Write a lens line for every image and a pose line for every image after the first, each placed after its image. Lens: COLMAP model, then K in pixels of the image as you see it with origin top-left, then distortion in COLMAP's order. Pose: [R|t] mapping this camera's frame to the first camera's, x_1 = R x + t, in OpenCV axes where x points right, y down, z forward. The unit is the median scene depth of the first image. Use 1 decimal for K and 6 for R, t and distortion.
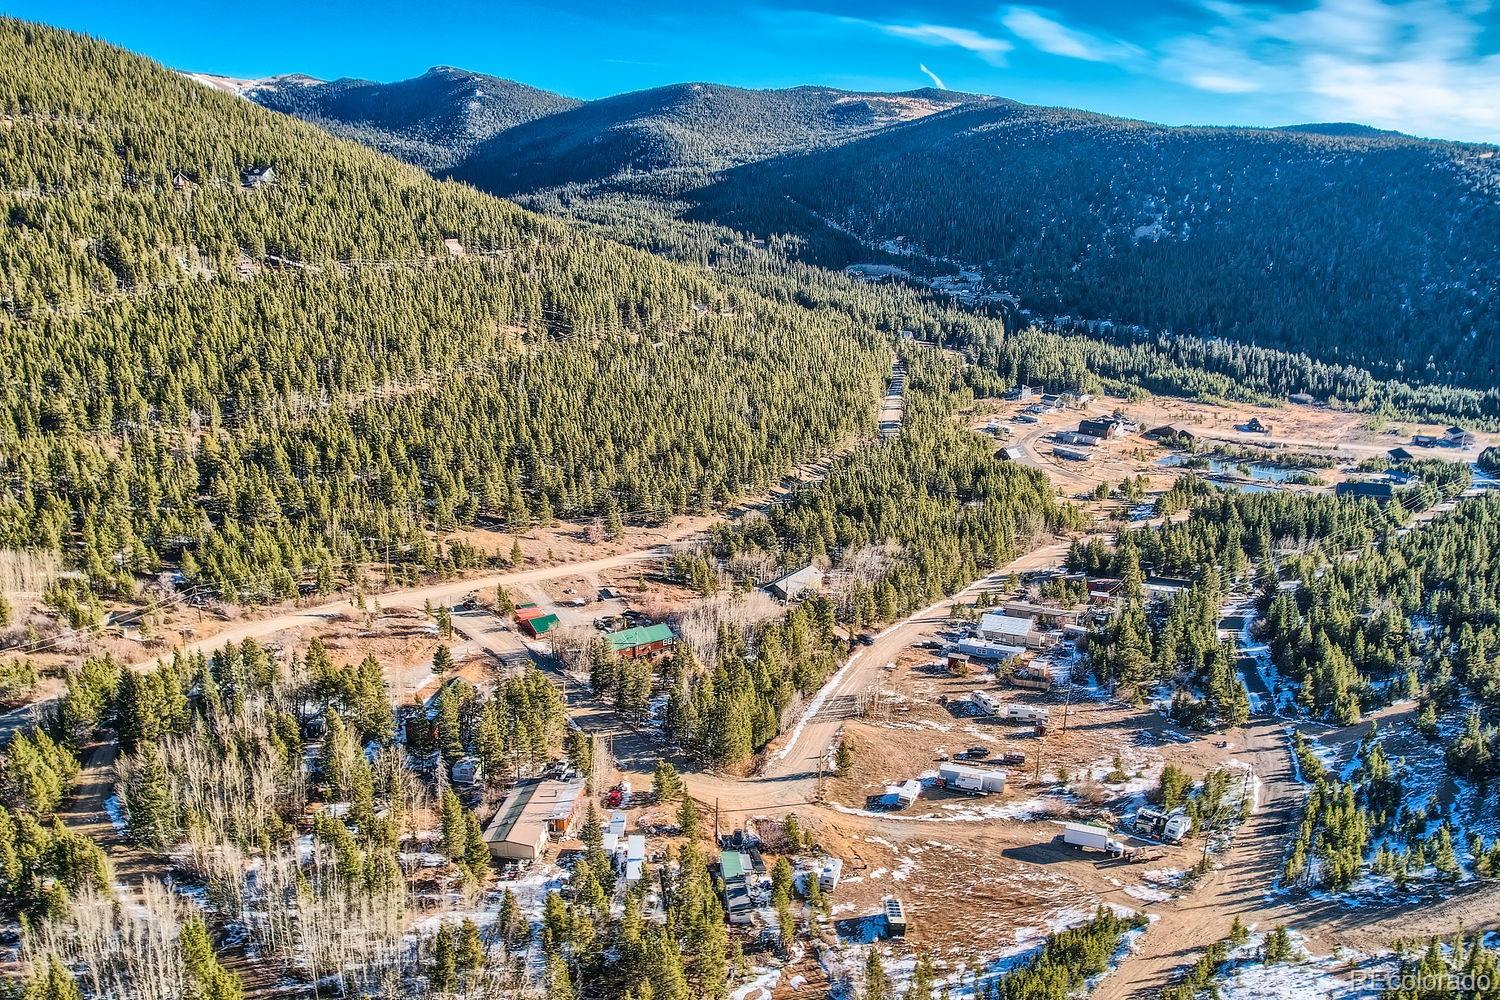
lens RADIAL K [[1137.6, 0, 748.1], [0, 1137.6, 503.0], [0, 0, 1]] dist [-0.060828, 0.040623]
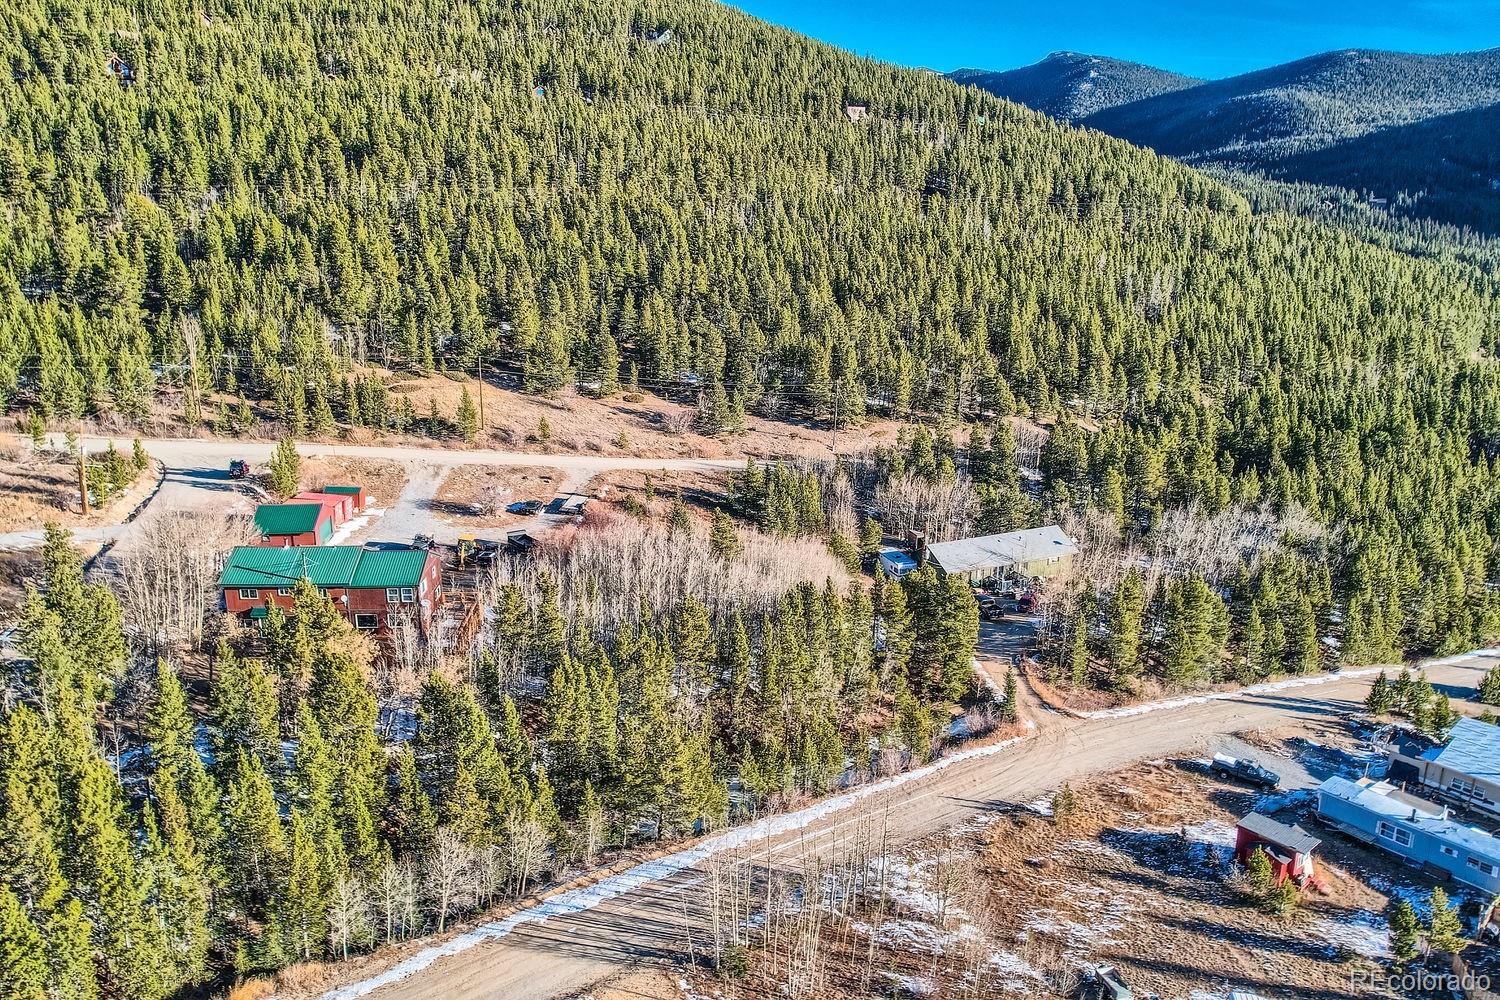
lens RADIAL K [[1137.6, 0, 754.5], [0, 1137.6, 503.0], [0, 0, 1]] dist [-0.060828, 0.040623]
pose [[0.861895, 0.126441, -0.491071, 0.052484], [-0.134173, 0.990764, 0.019611, 0.016544], [0.489015, 0.048986, 0.870899, 0.177288]]
